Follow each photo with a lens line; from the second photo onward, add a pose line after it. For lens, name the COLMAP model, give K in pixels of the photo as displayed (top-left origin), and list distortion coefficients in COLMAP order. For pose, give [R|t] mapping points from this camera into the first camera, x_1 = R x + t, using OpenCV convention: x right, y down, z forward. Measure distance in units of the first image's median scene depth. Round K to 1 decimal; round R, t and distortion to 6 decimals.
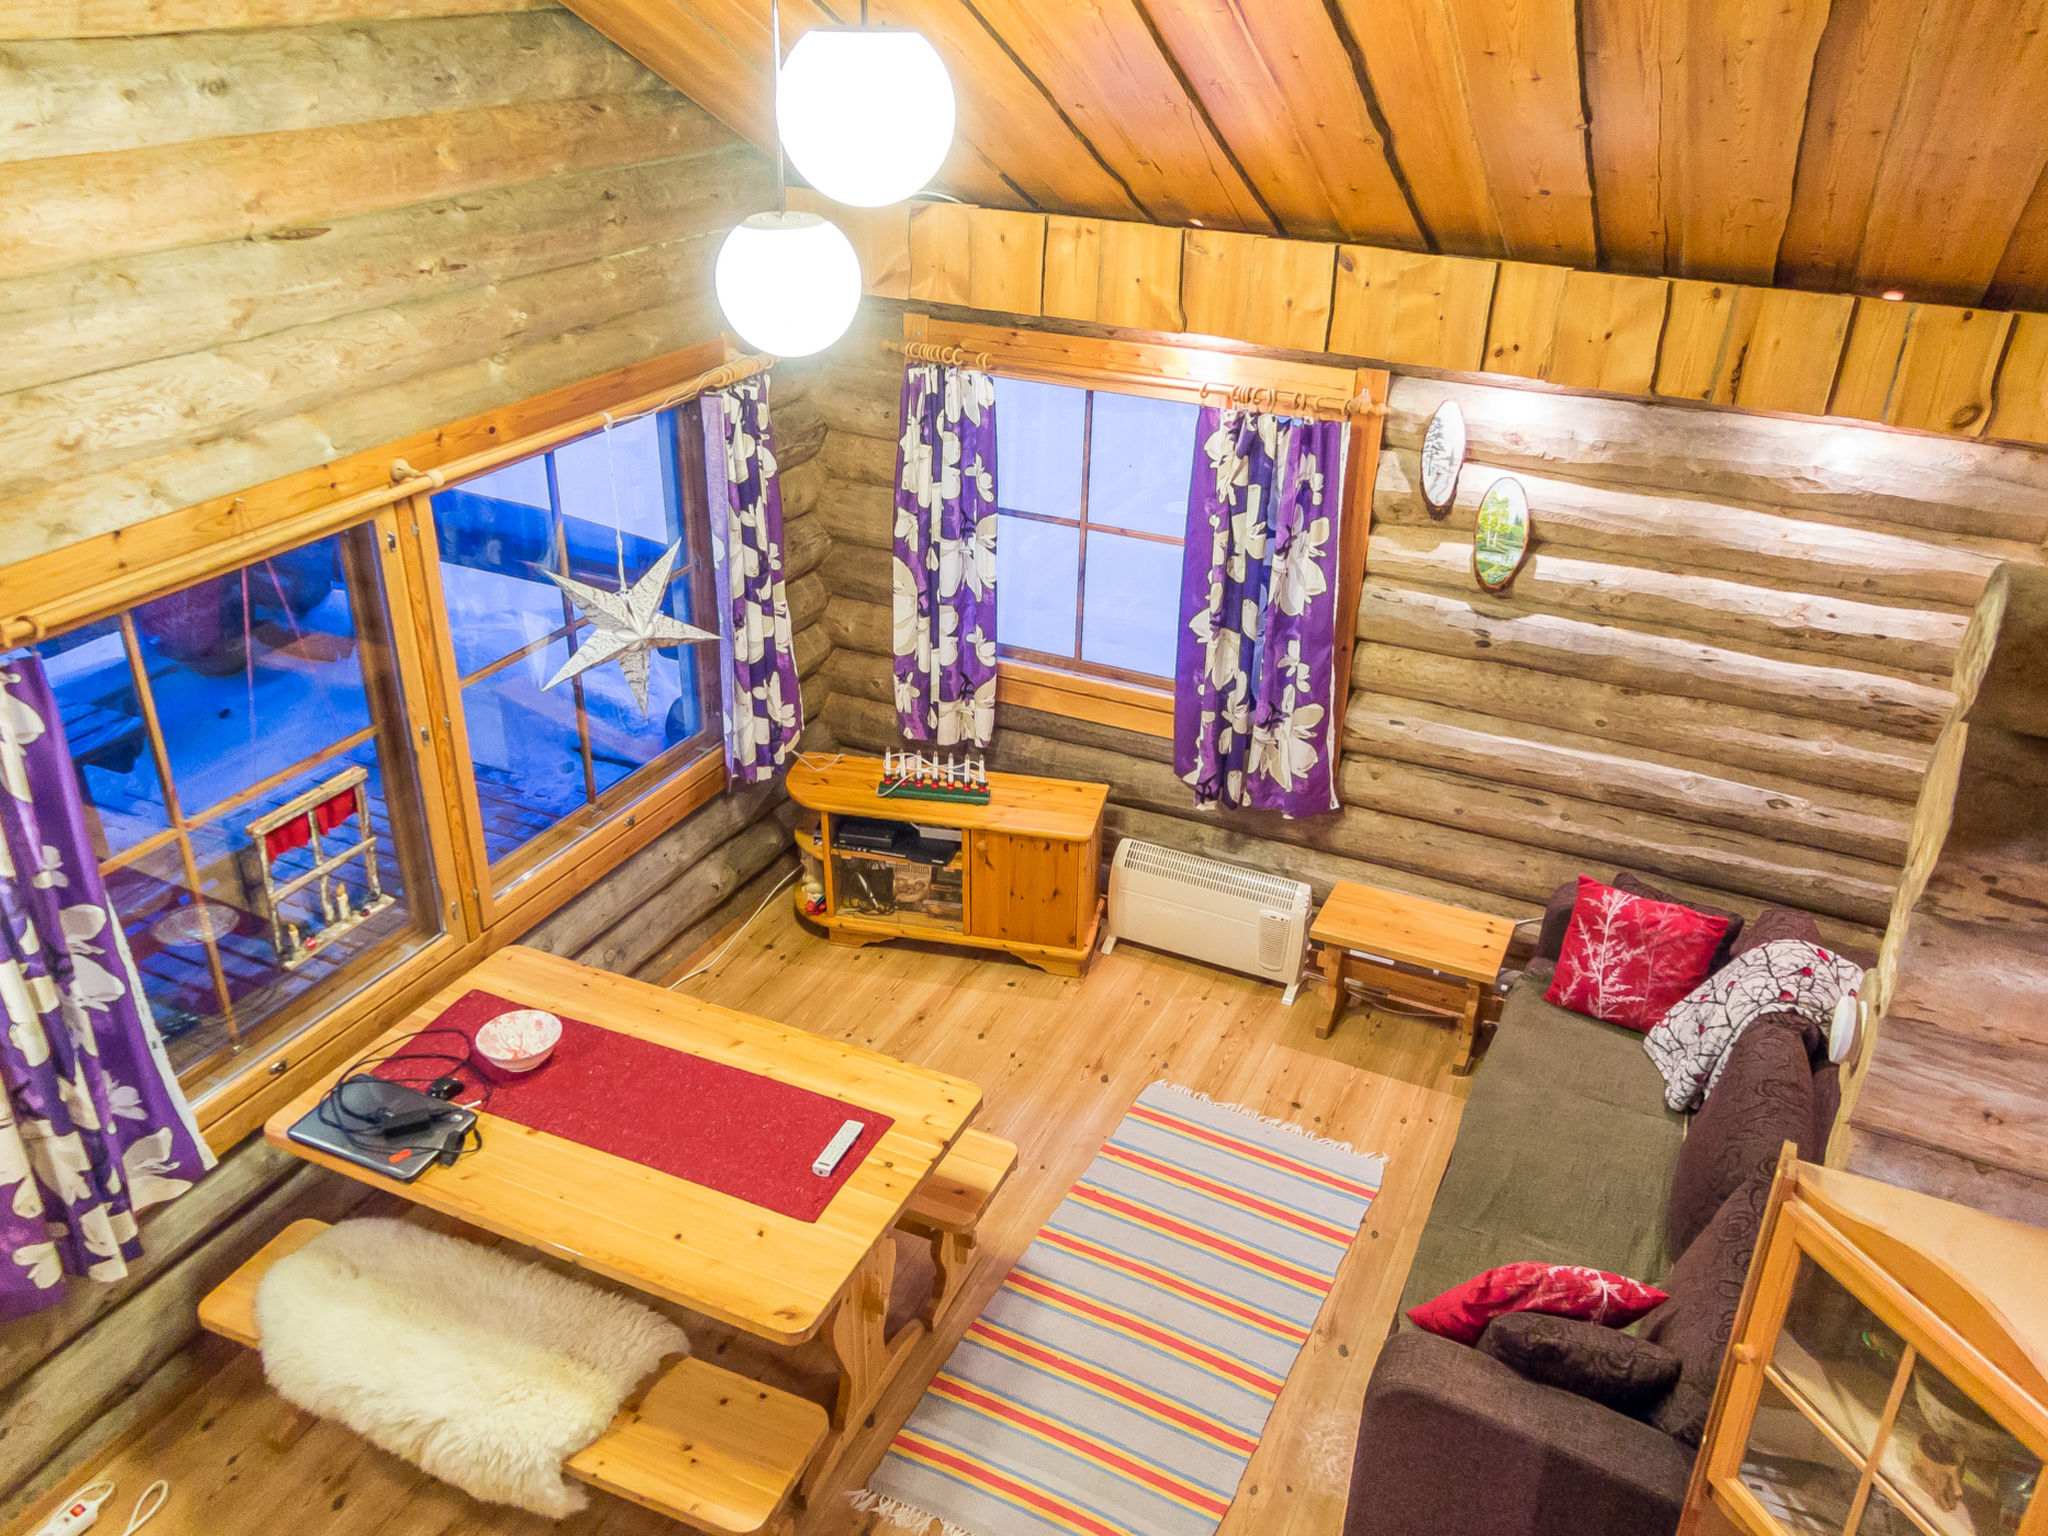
lens RADIAL K [[1591.0, 0, 1023.0], [0, 1591.0, 760.0], [0, 0, 1]] dist [0.025834, 0.010236]
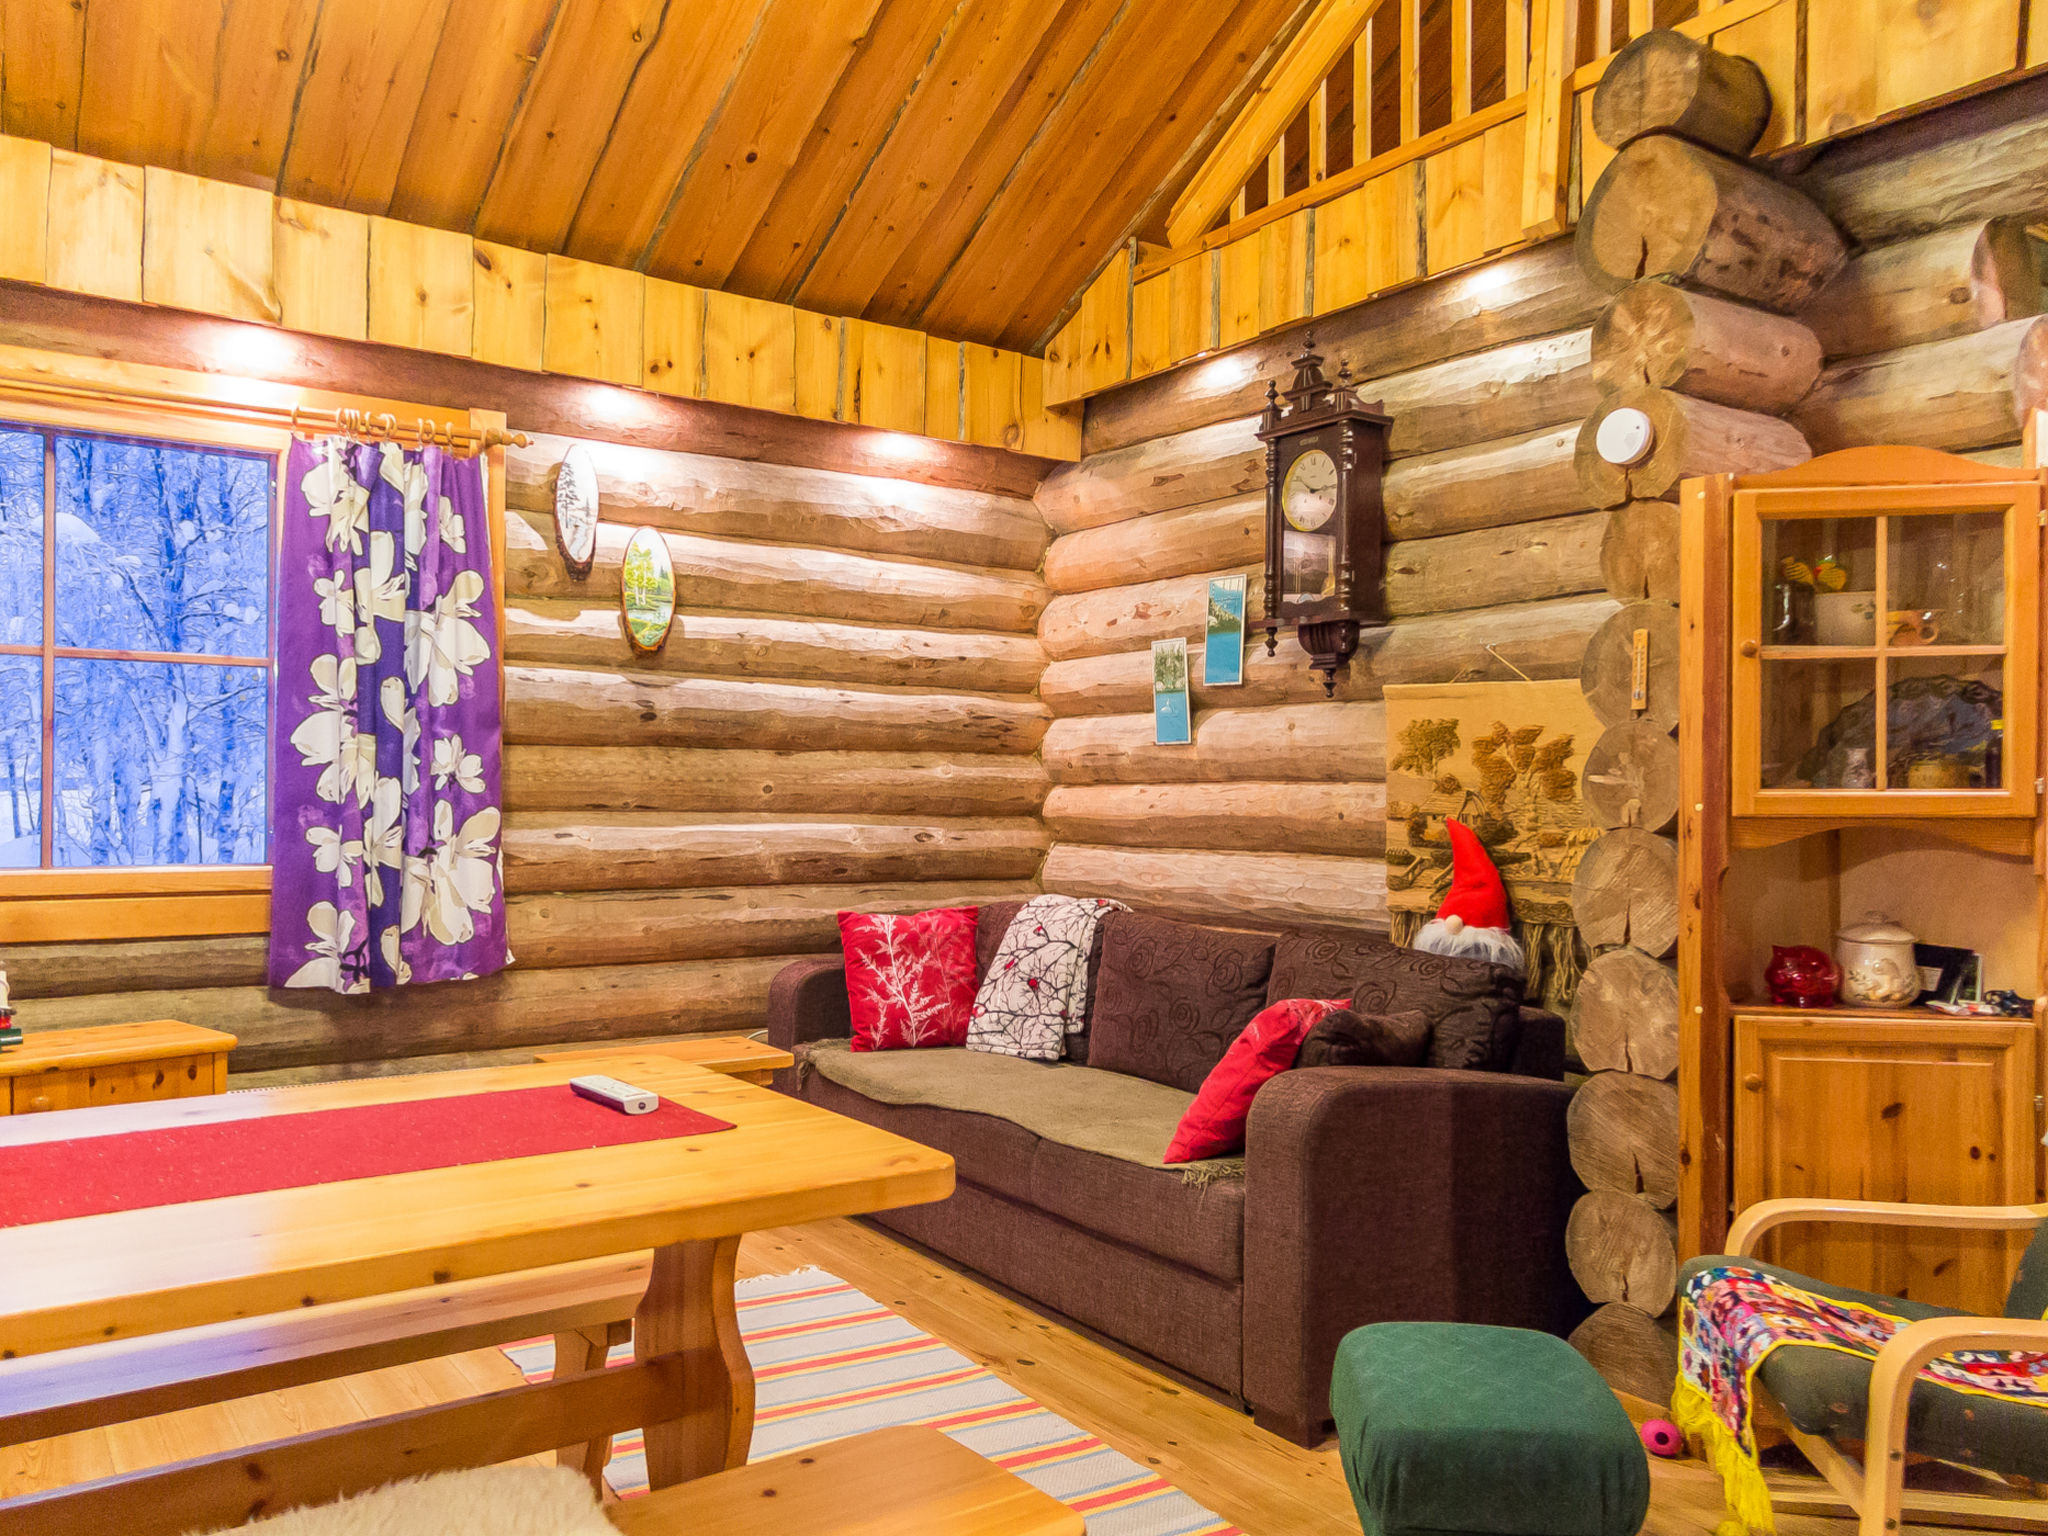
lens RADIAL K [[1612.1, 0, 1018.7], [0, 1612.1, 795.1], [0, 0, 1]] dist [0.027804, 0.001813]
pose [[0.504145, -0.017340, 0.863445, -0.390948], [0.393877, 0.894377, -0.212014, 0.240322], [-0.768569, 0.446977, 0.457726, 0.435407]]
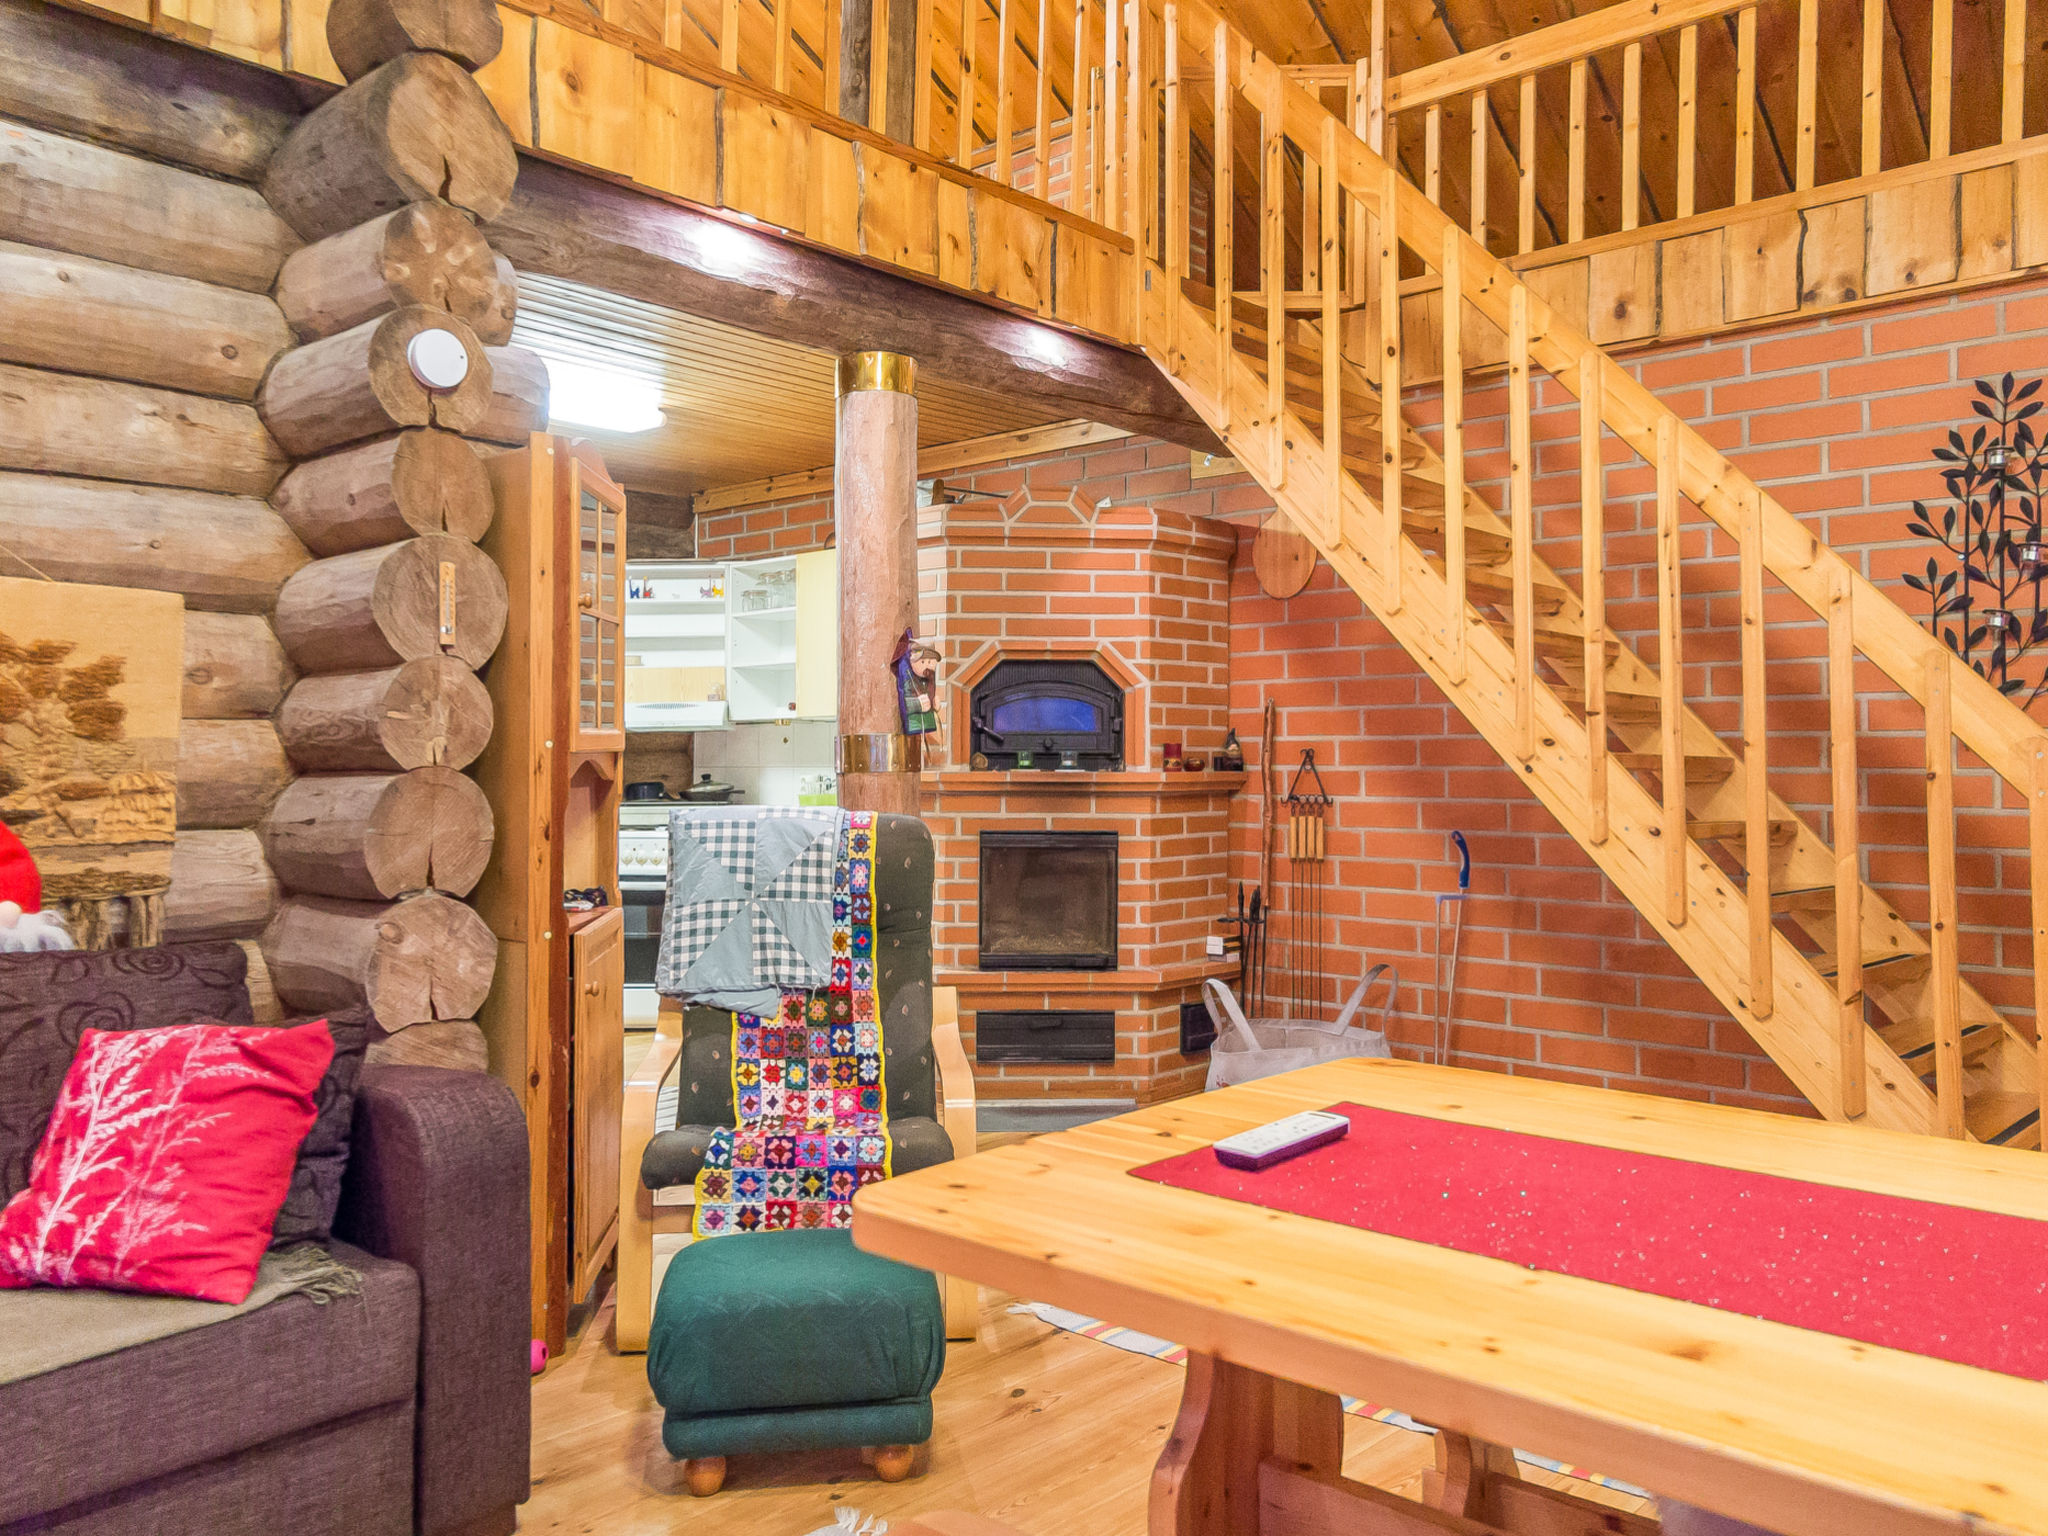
lens RADIAL K [[1578.9, 0, 1040.1], [0, 1578.9, 743.9], [0, 0, 1]] dist [-0.001540, 0.012358]
pose [[-0.964130, -0.017811, 0.264833, -0.114221], [0.103285, 0.893935, 0.436133, -0.018309], [-0.244511, 0.447842, -0.860030, 0.971102]]
